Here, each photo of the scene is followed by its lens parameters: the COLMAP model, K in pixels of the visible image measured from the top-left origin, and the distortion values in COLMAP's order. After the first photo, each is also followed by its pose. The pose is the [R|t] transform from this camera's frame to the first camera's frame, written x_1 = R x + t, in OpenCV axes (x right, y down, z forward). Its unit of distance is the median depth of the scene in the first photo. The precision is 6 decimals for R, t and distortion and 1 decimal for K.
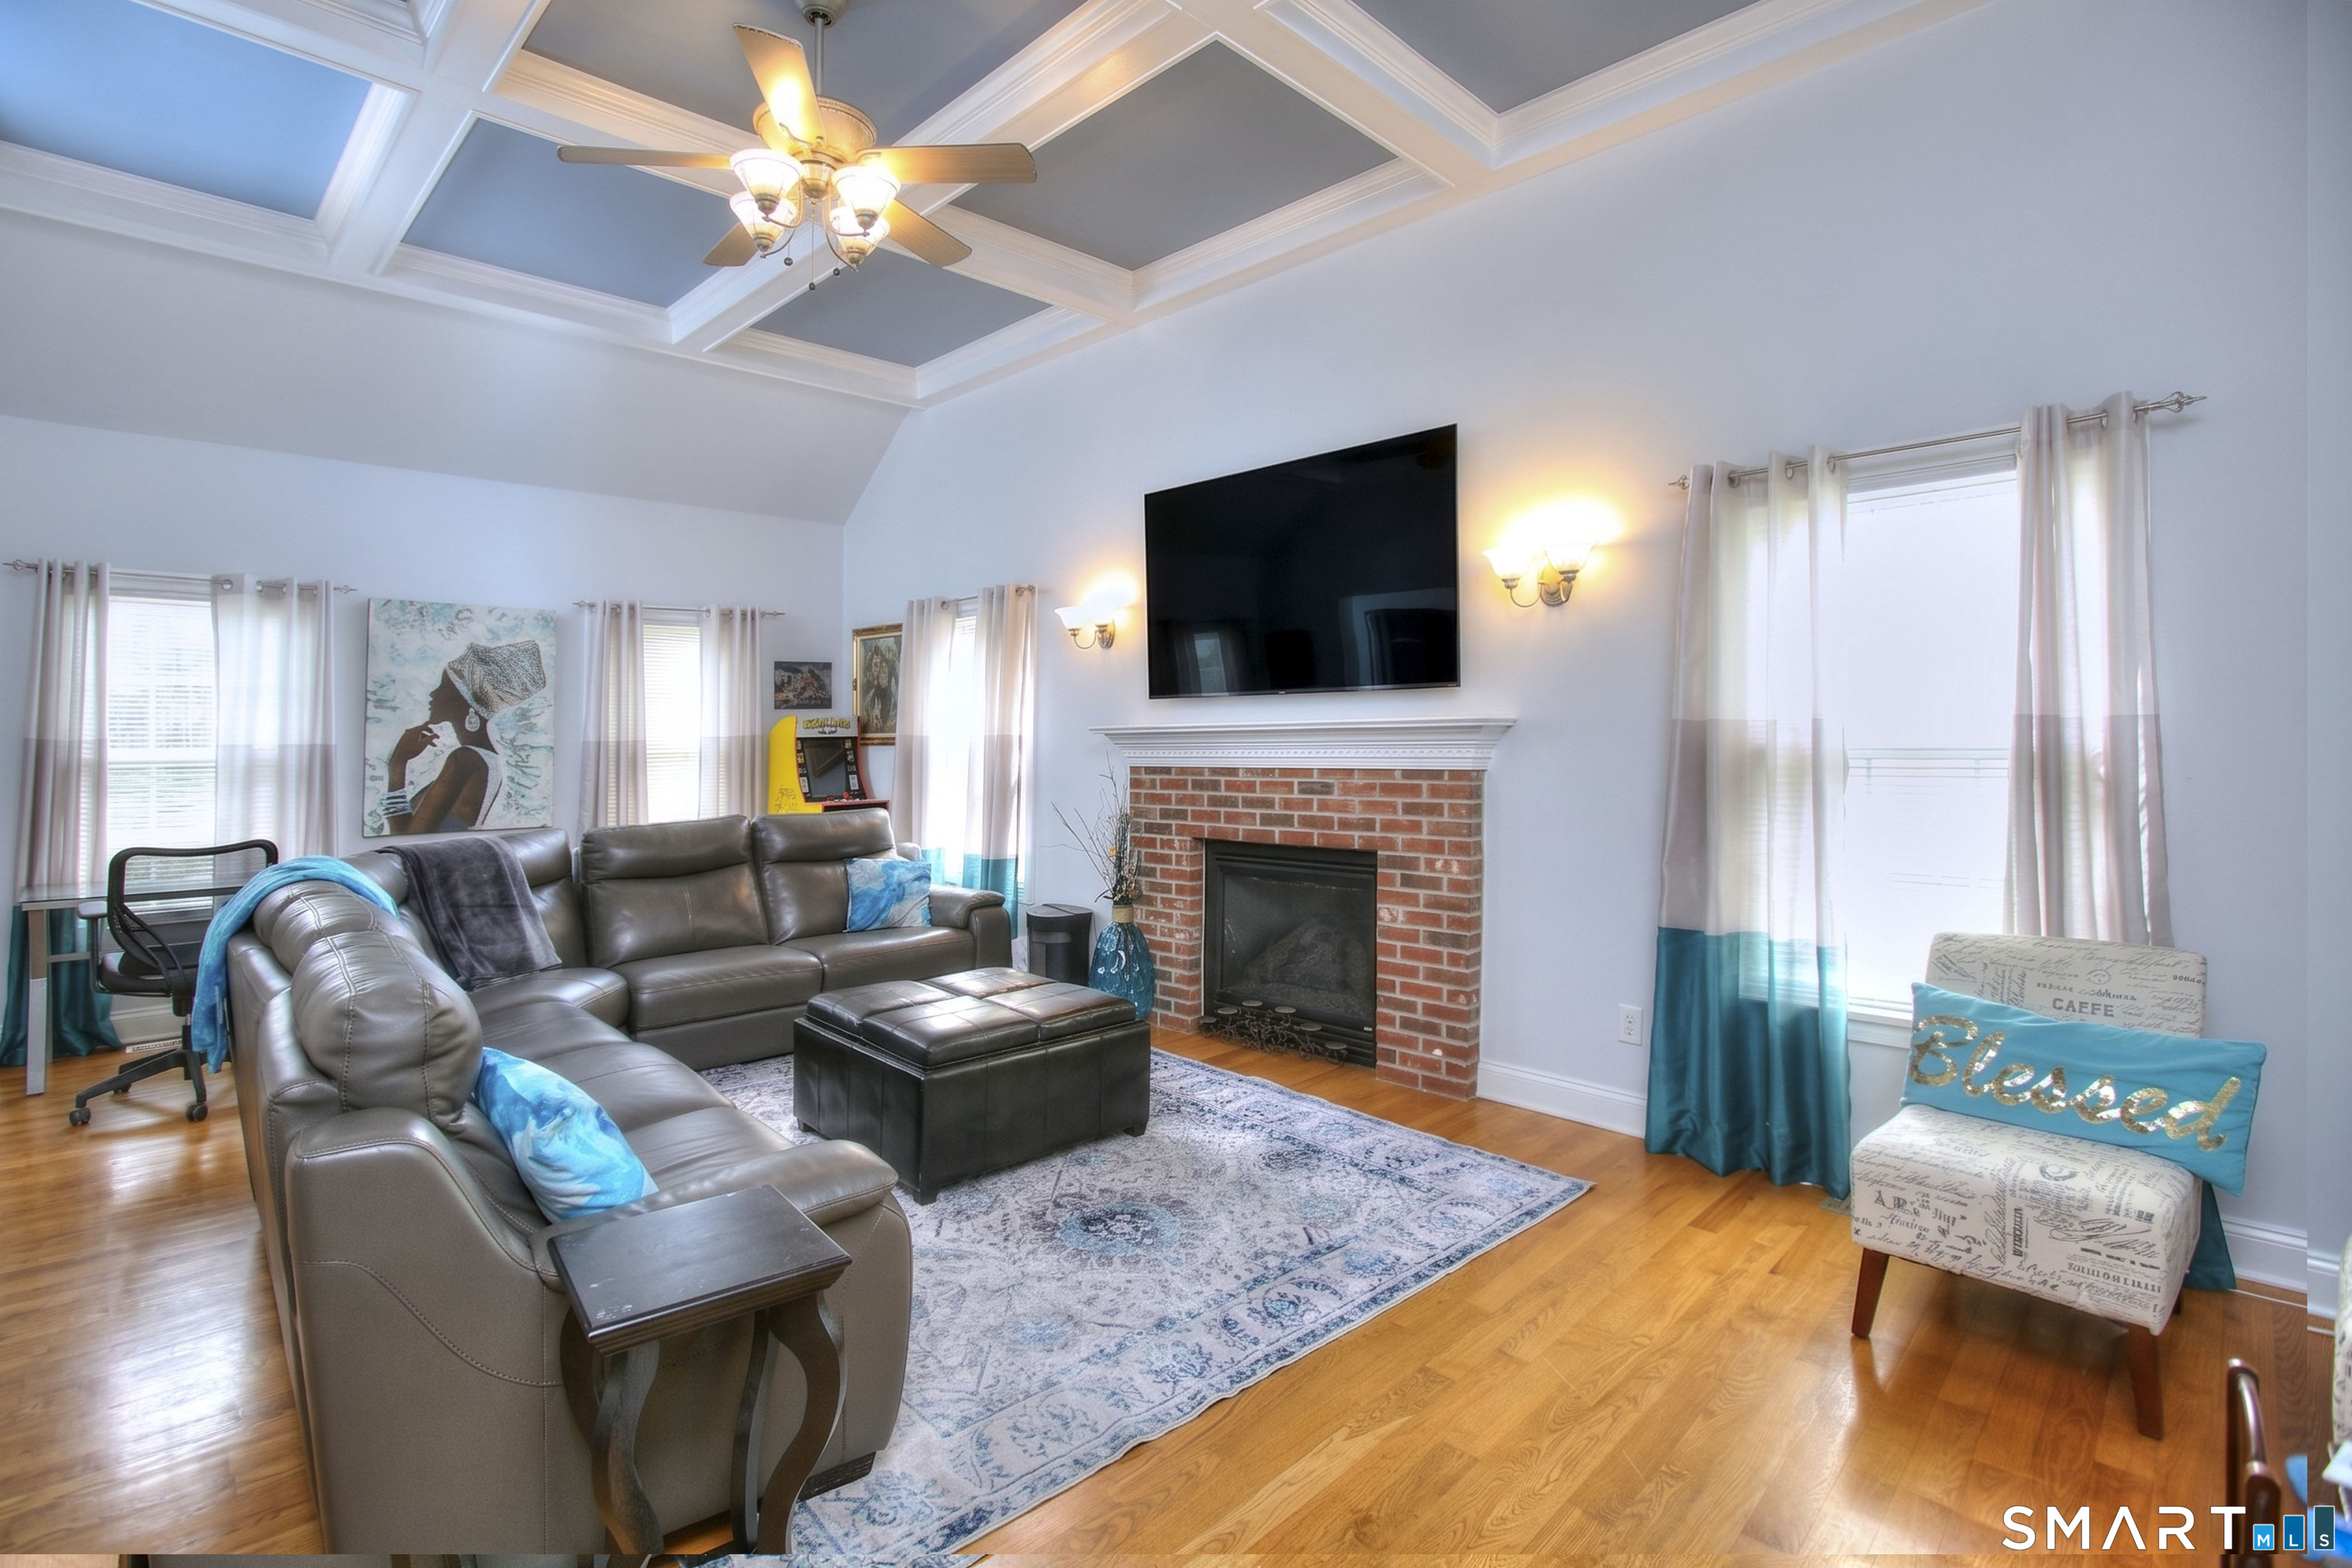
lens RADIAL K [[1094.8, 0, 1163.7], [0, 1094.8, 740.0], [0, 0, 1]] dist [-0.051580, 0.000147]
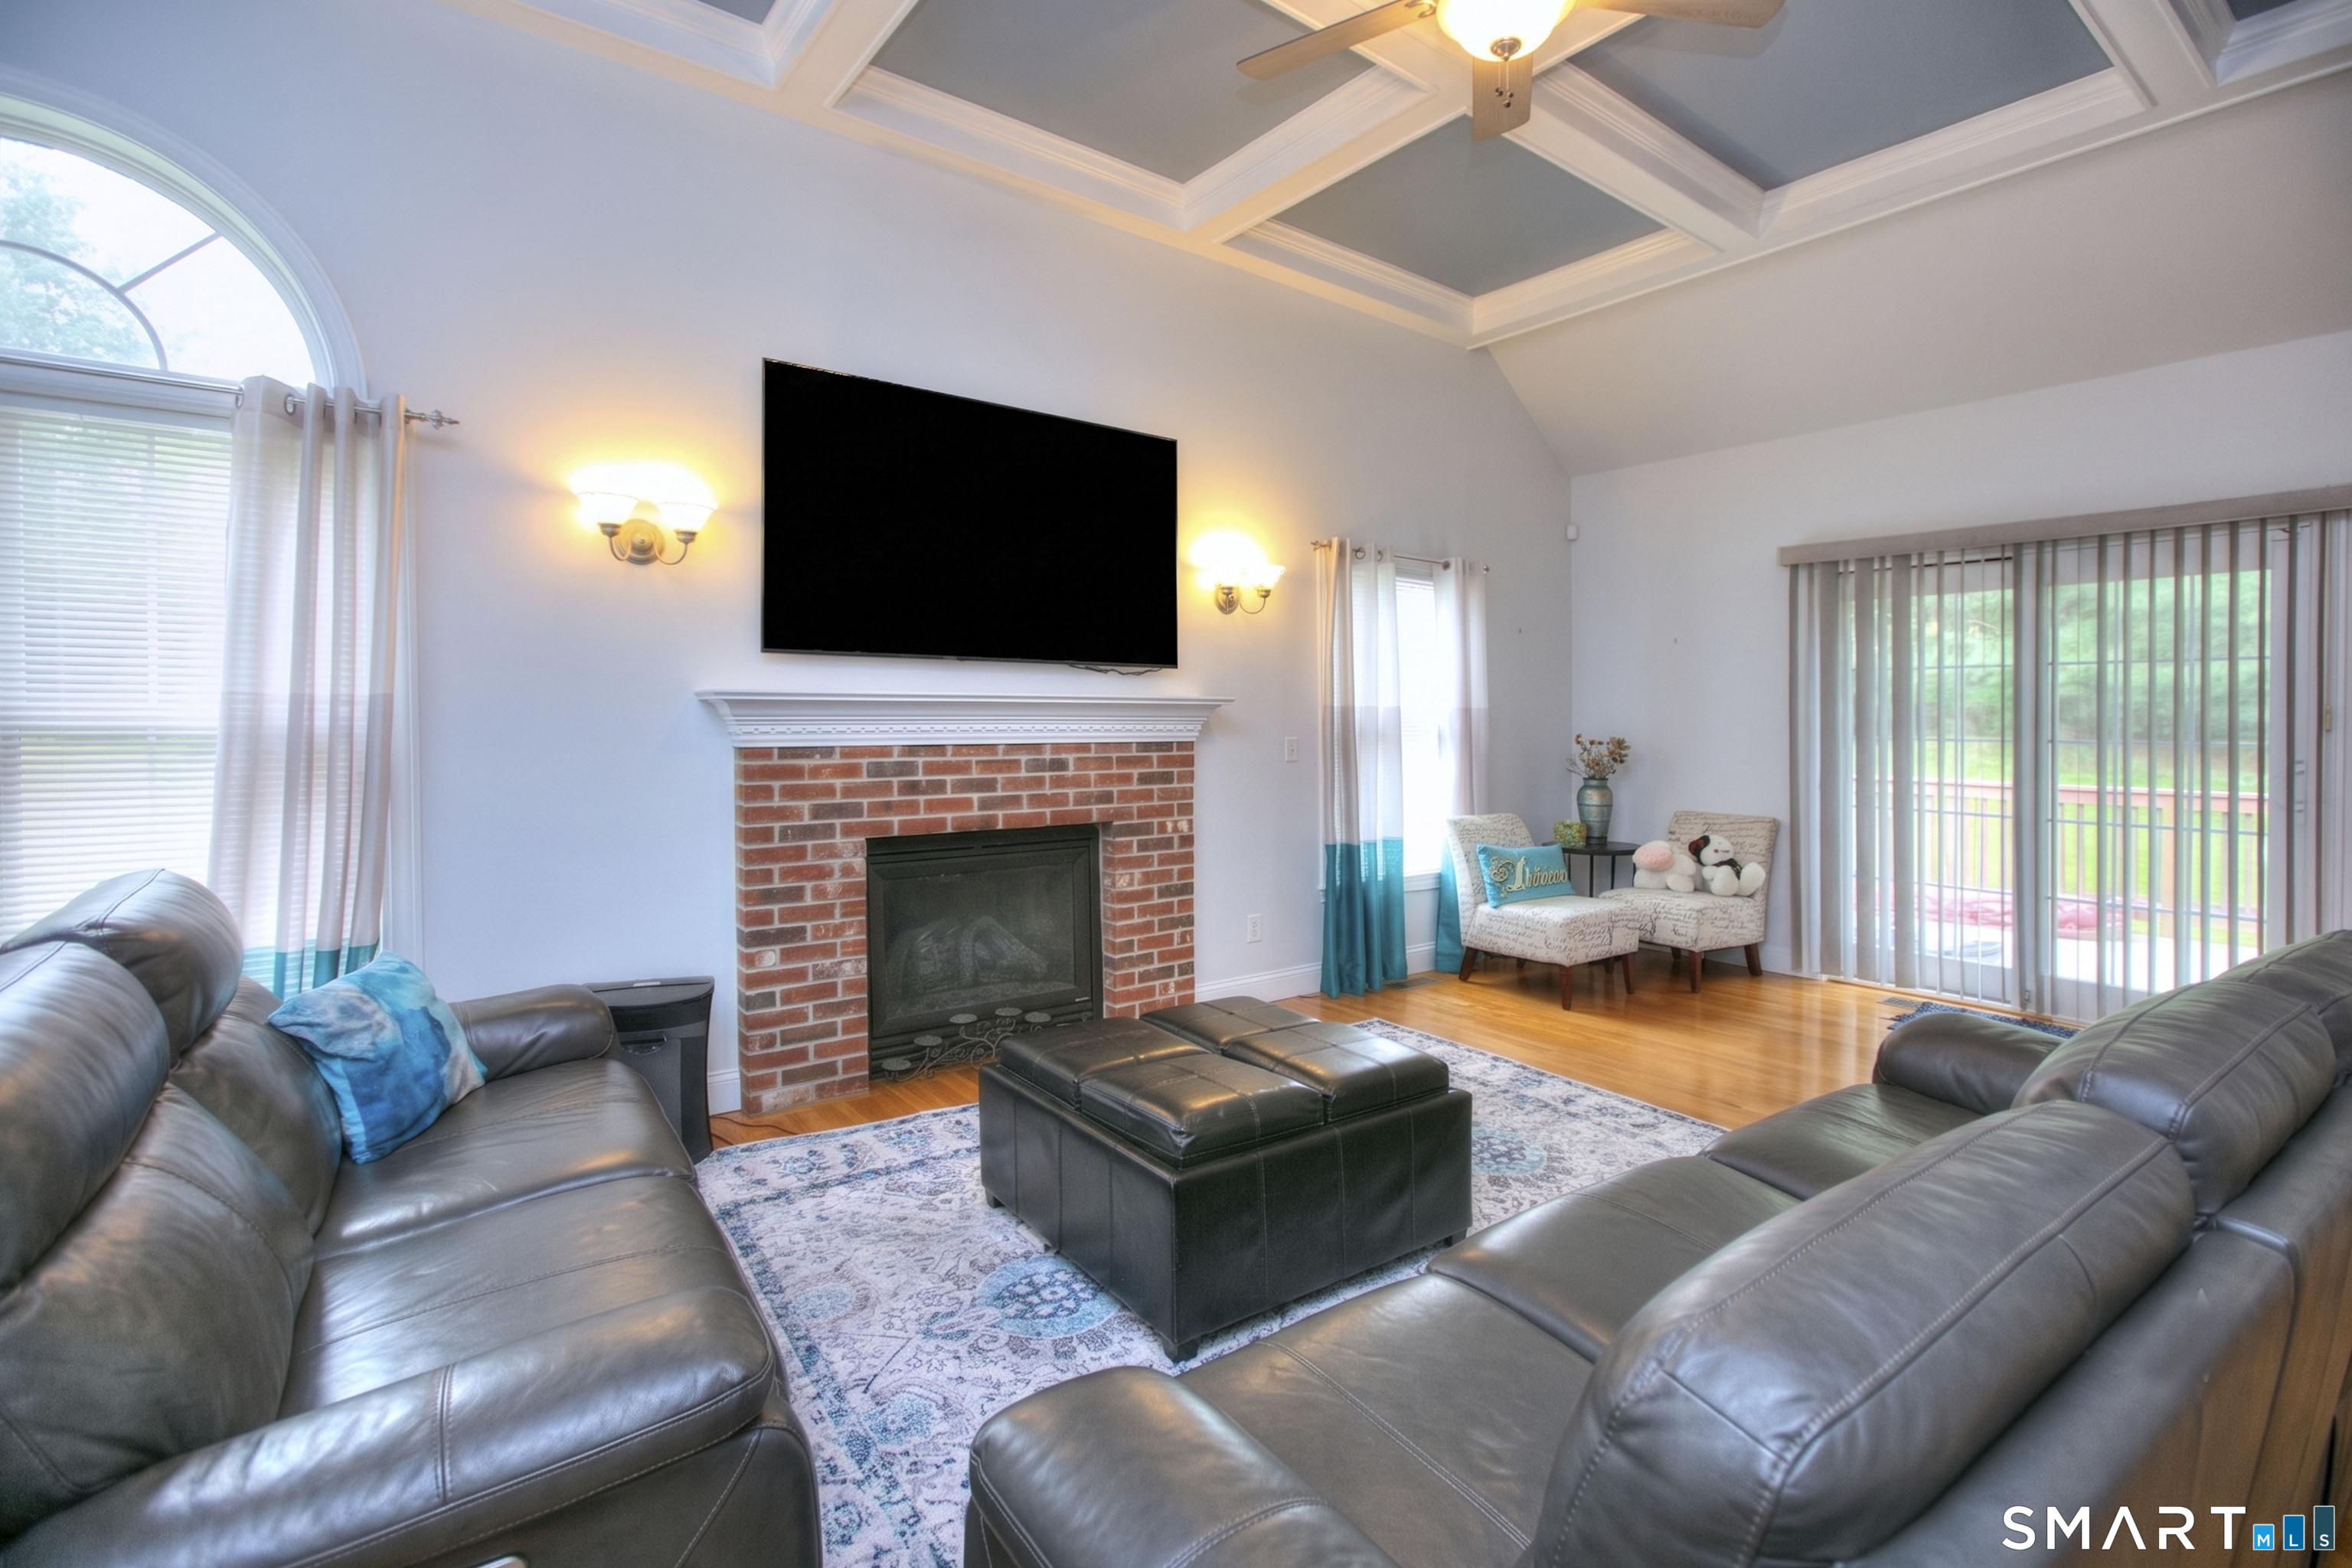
lens RADIAL K [[1094.8, 0, 1163.7], [0, 1094.8, 740.0], [0, 0, 1]] dist [-0.051580, 0.000147]
pose [[0.150487, -0.011517, 0.988545, -0.830144], [-0.007531, 0.999890, 0.012796, 0.010150], [-0.988583, -0.009371, 0.150384, 0.798696]]
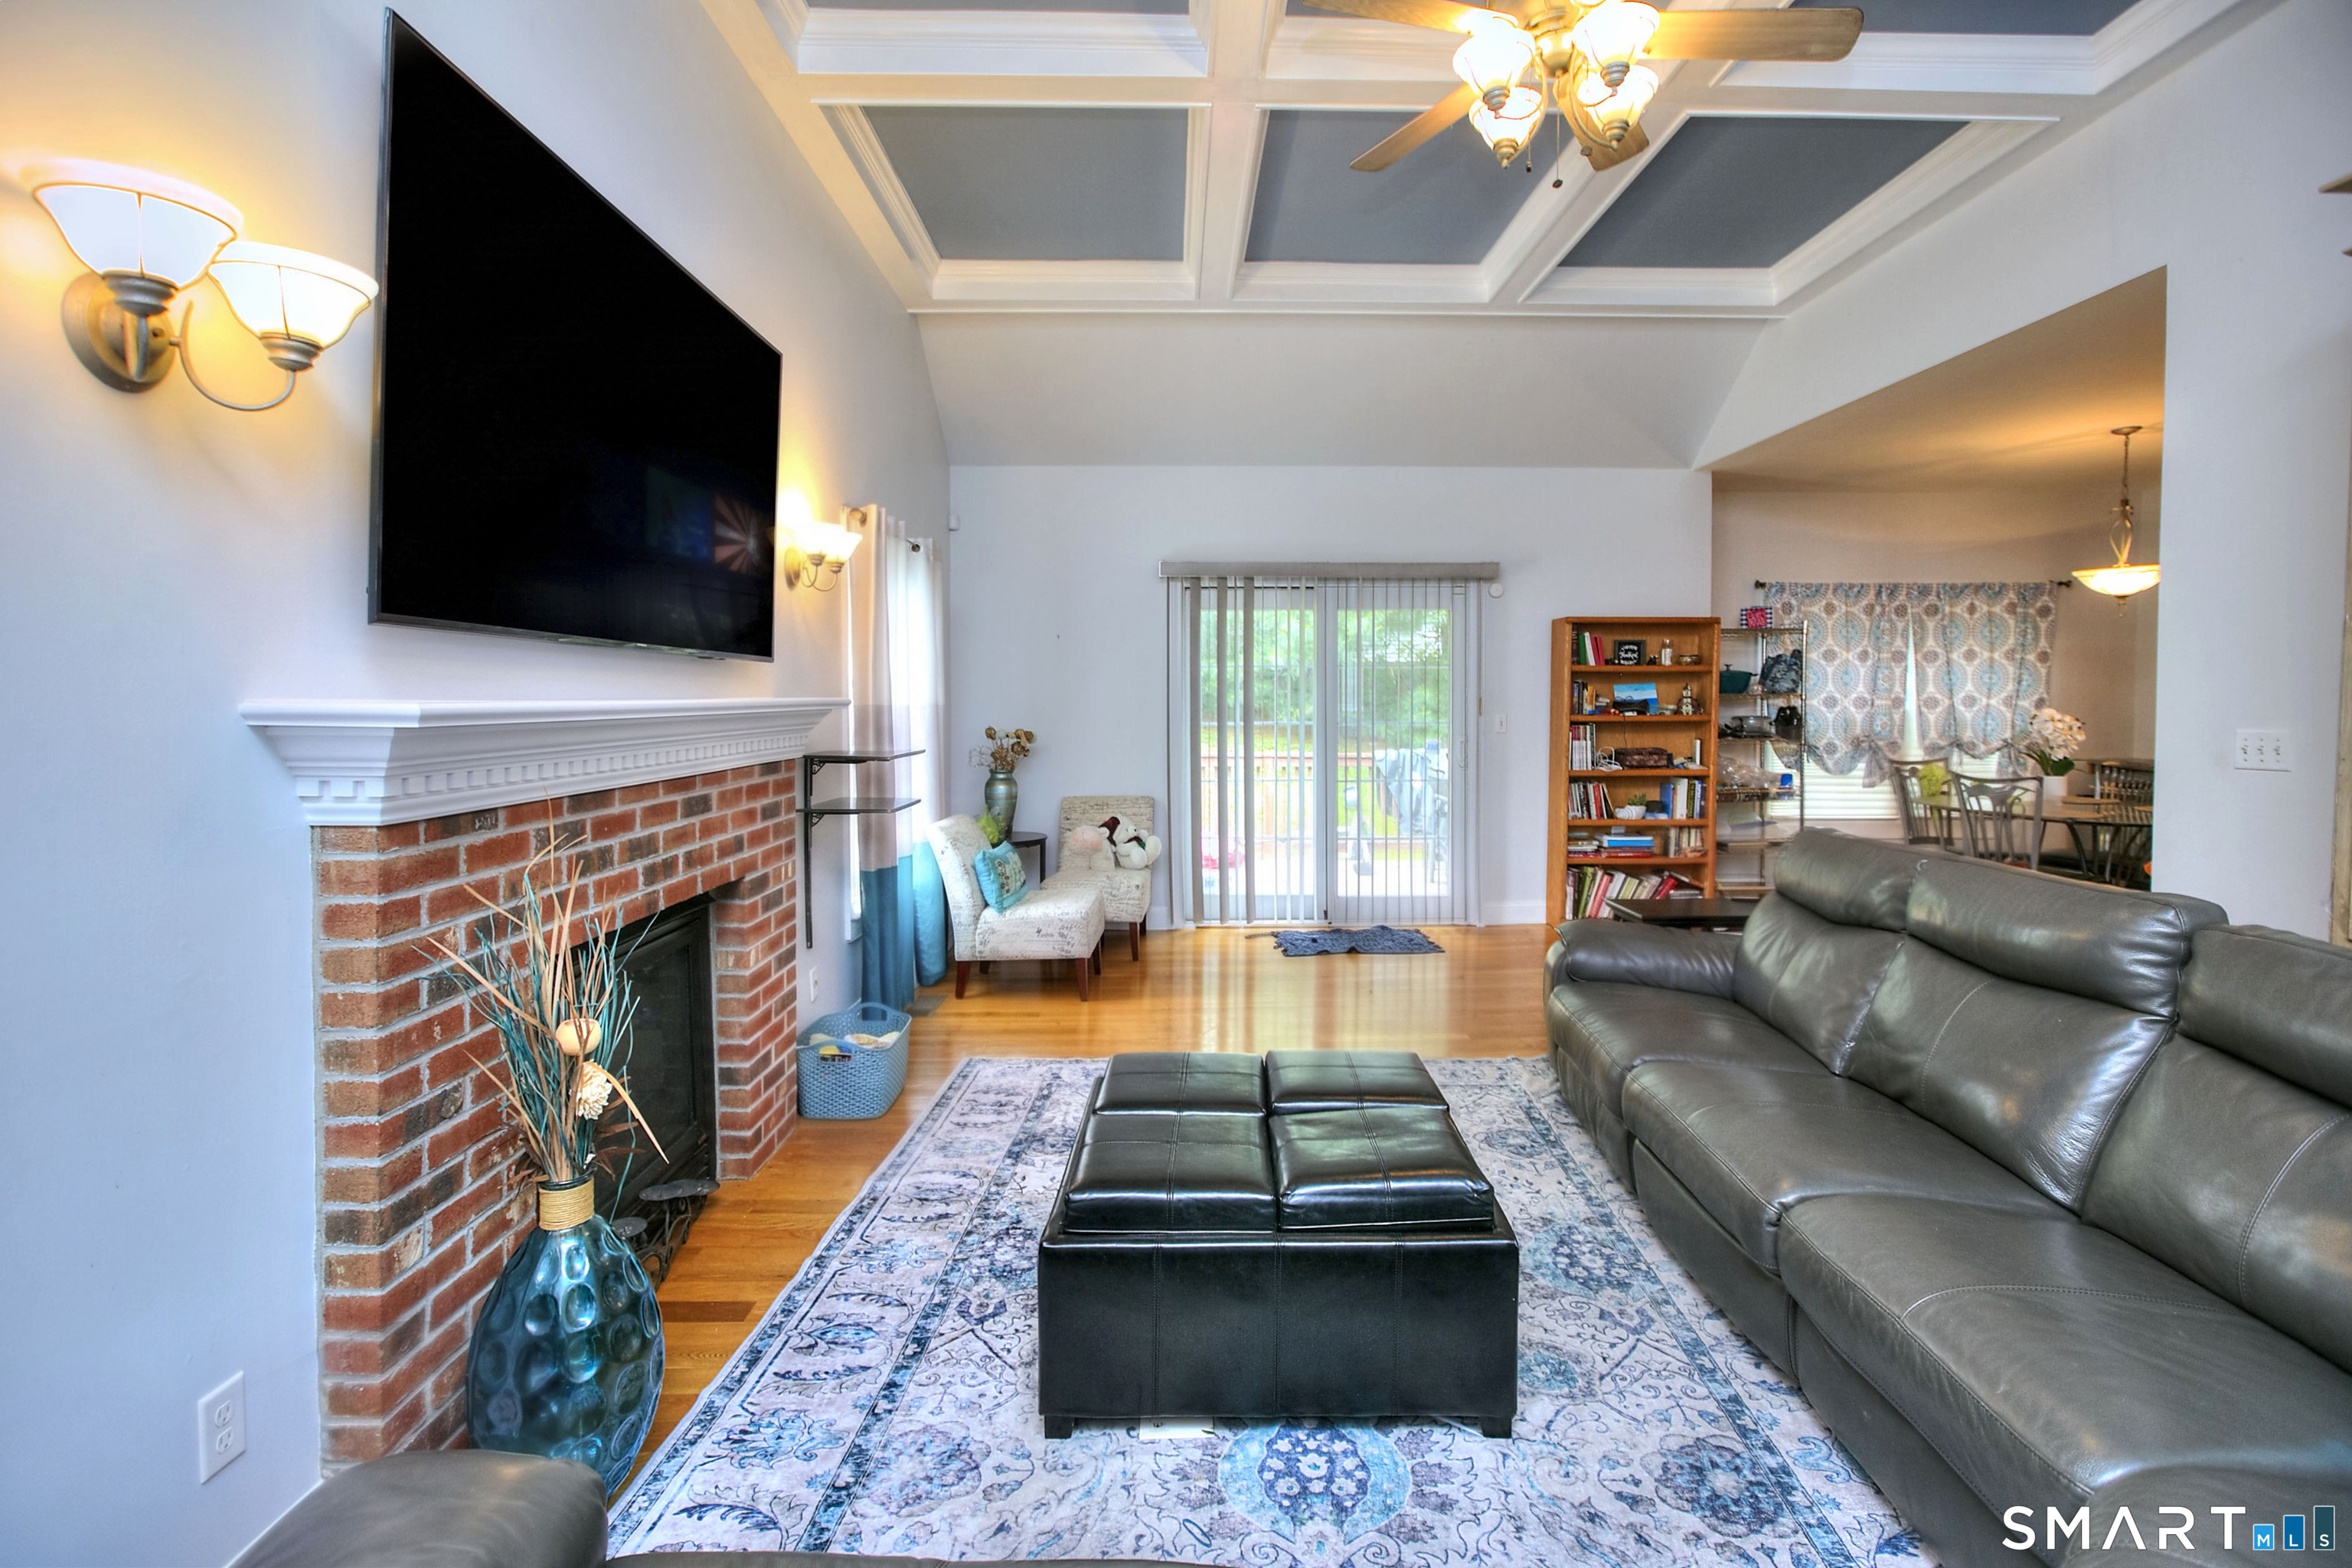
lens RADIAL K [[1112.9, 0, 1182.5], [0, 1112.9, 730.5], [0, 0, 1]] dist [0.000503, 0.000109]
pose [[-0.725605, -0.012111, 0.688004, -0.541262], [0.007823, 0.999635, 0.025848, -0.014472], [-0.688067, 0.024138, -0.725246, 1.342356]]
